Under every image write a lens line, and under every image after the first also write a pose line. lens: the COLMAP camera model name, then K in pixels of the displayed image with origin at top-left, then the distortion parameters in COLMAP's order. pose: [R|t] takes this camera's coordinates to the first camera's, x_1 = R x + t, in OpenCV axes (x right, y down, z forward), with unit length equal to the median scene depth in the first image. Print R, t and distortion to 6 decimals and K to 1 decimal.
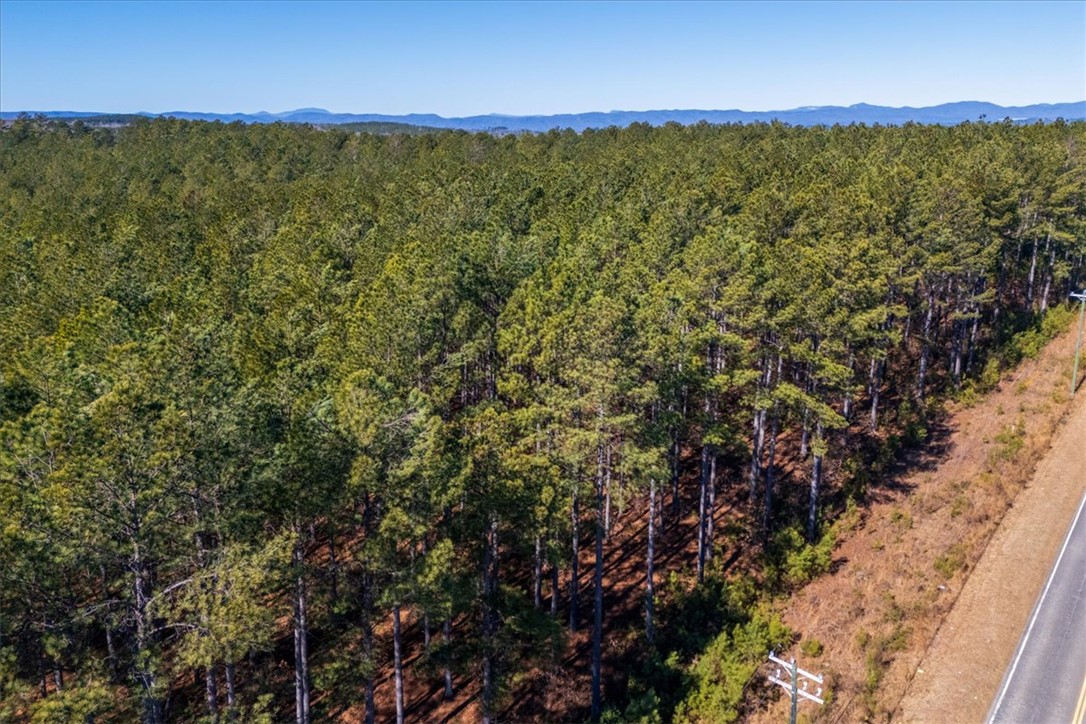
lens RADIAL K [[820.1, 0, 537.5], [0, 820.1, 362.3], [0, 0, 1]] dist [0.075586, -0.071050]
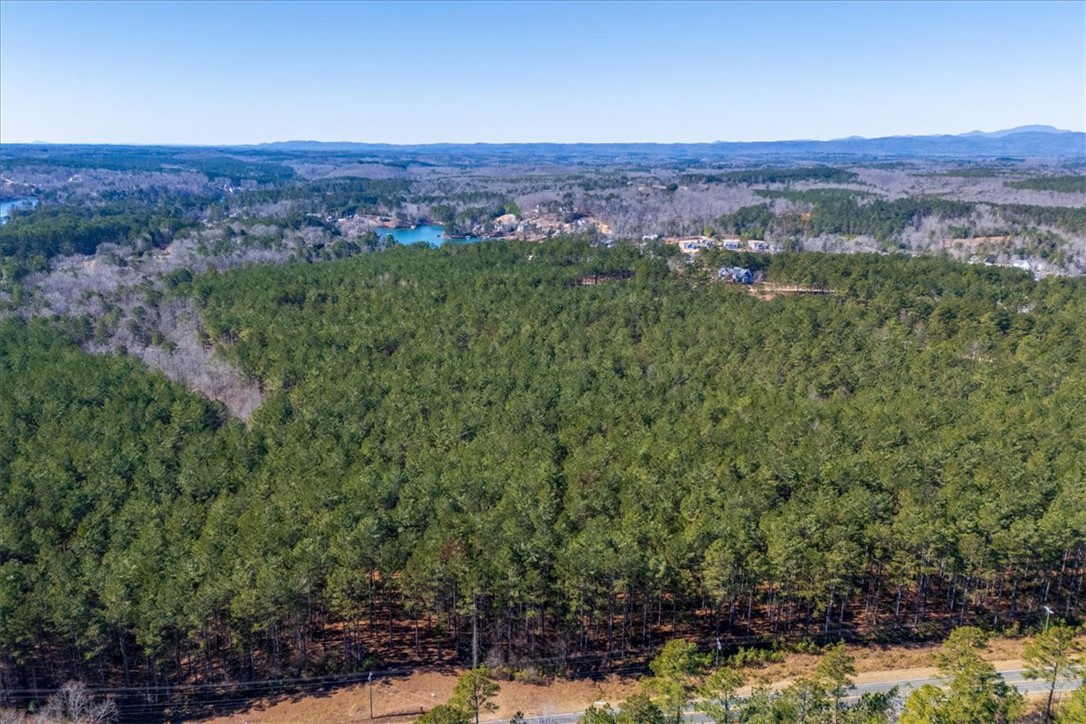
lens RADIAL K [[820.1, 0, 537.5], [0, 820.1, 362.3], [0, 0, 1]] dist [0.075586, -0.071050]
pose [[0.672056, 0.180757, -0.718100, 1.867191], [-0.183790, 0.980122, 0.074707, -0.955767], [0.717329, 0.081772, 0.691919, -2.210316]]
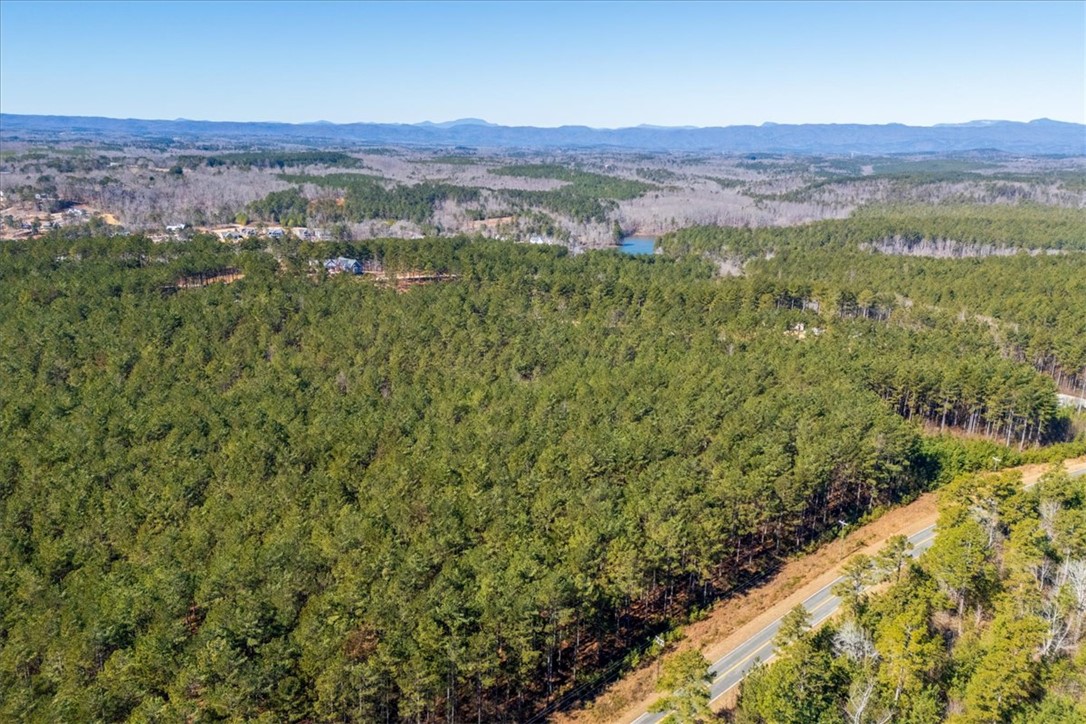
lens RADIAL K [[820.1, 0, 537.5], [0, 820.1, 362.3], [0, 0, 1]] dist [0.075586, -0.071050]
pose [[0.984140, 0.067866, -0.163900, 0.182452], [-0.066908, 0.997694, 0.011366, -0.849130], [0.164293, -0.000219, 0.986412, -2.624323]]
